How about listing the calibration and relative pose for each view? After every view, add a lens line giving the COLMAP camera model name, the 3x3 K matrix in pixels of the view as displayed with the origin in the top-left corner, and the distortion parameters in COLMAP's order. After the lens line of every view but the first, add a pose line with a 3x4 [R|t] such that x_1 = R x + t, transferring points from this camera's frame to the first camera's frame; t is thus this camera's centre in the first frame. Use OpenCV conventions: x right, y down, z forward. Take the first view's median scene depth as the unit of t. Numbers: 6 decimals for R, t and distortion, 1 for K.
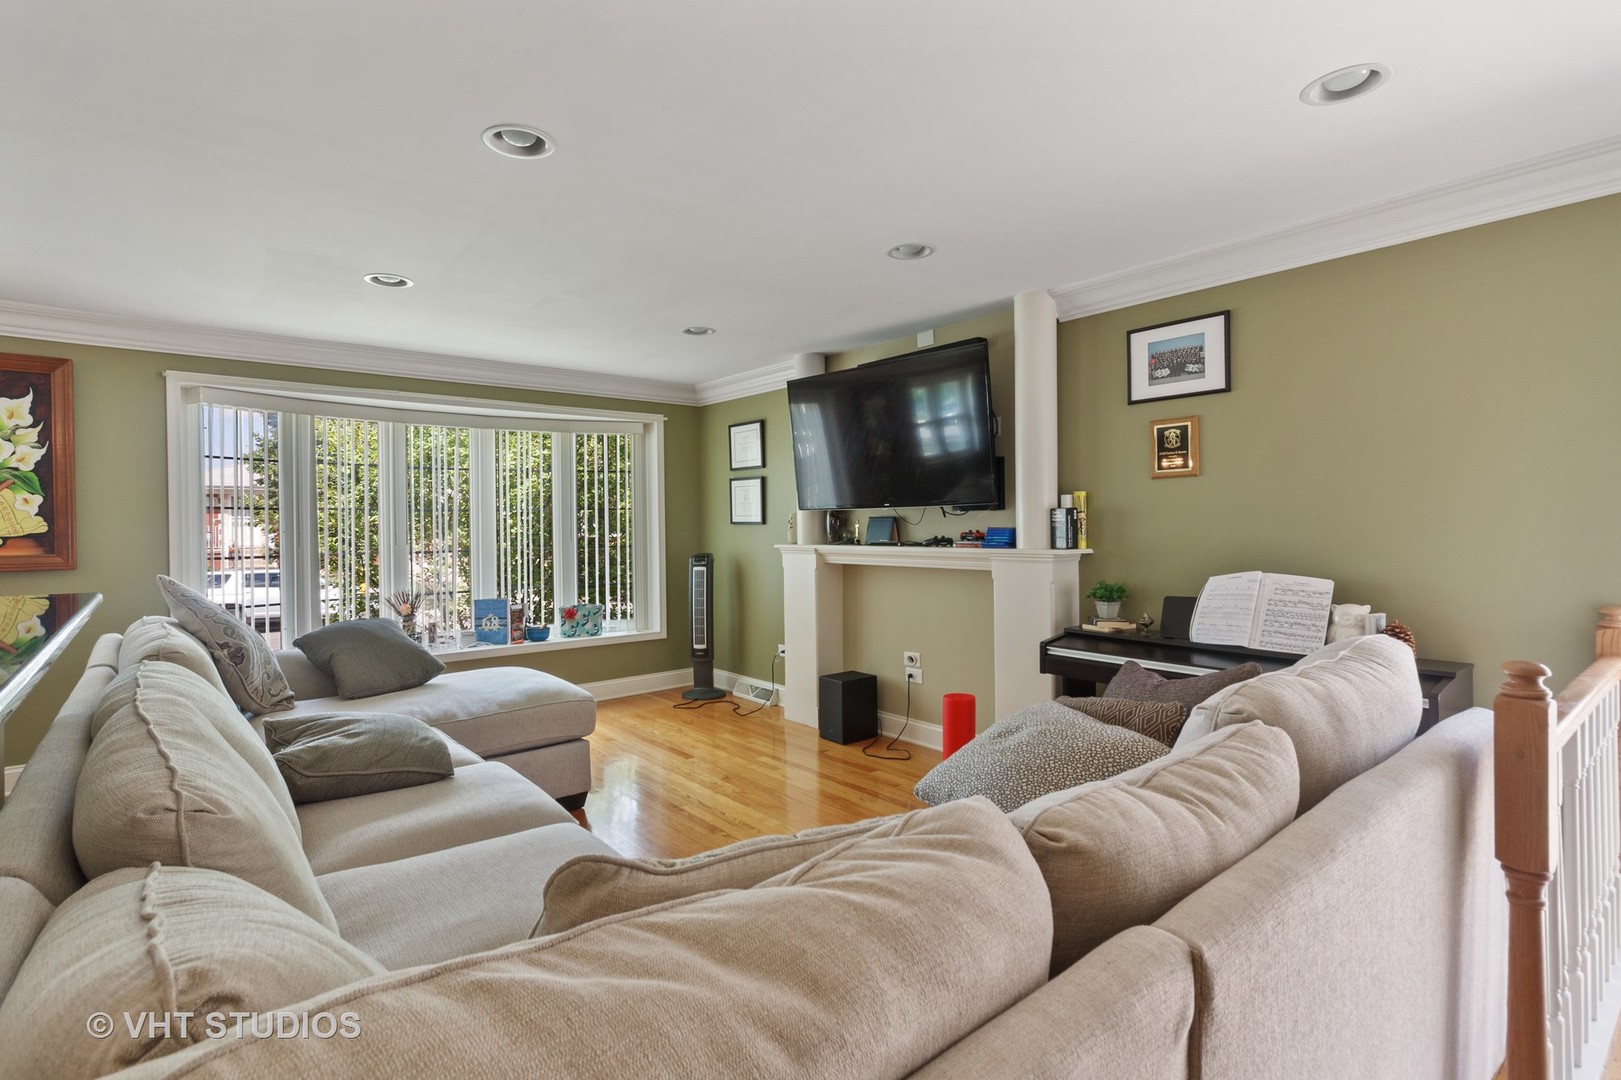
lens RADIAL K [[768.8, 0, 805.8], [0, 768.8, 545.7], [0, 0, 1]] dist [0.002148, -0.000131]
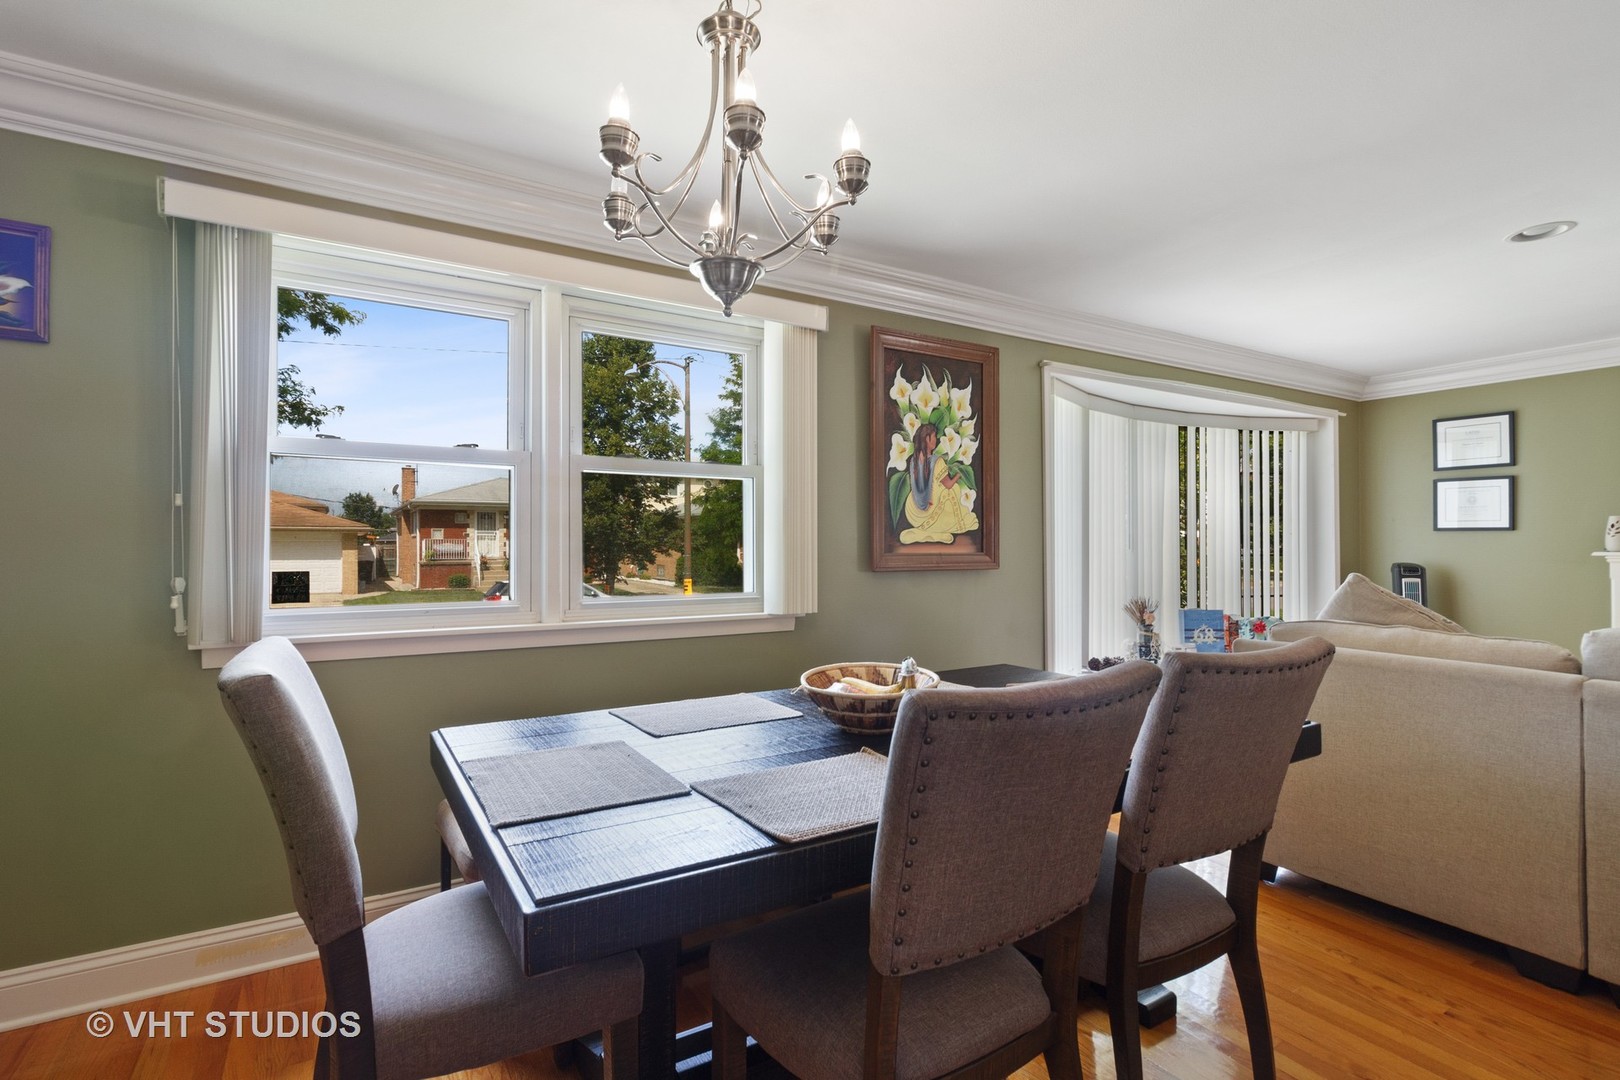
lens RADIAL K [[768.4, 0, 814.7], [0, 768.4, 539.9], [0, 0, 1]] dist [0.002148, -0.000131]
pose [[0.991137, 0.008403, -0.132581, -1.025045], [-0.011938, 0.999593, -0.025897, 0.021674], [0.132310, 0.027250, 0.990834, 0.033253]]
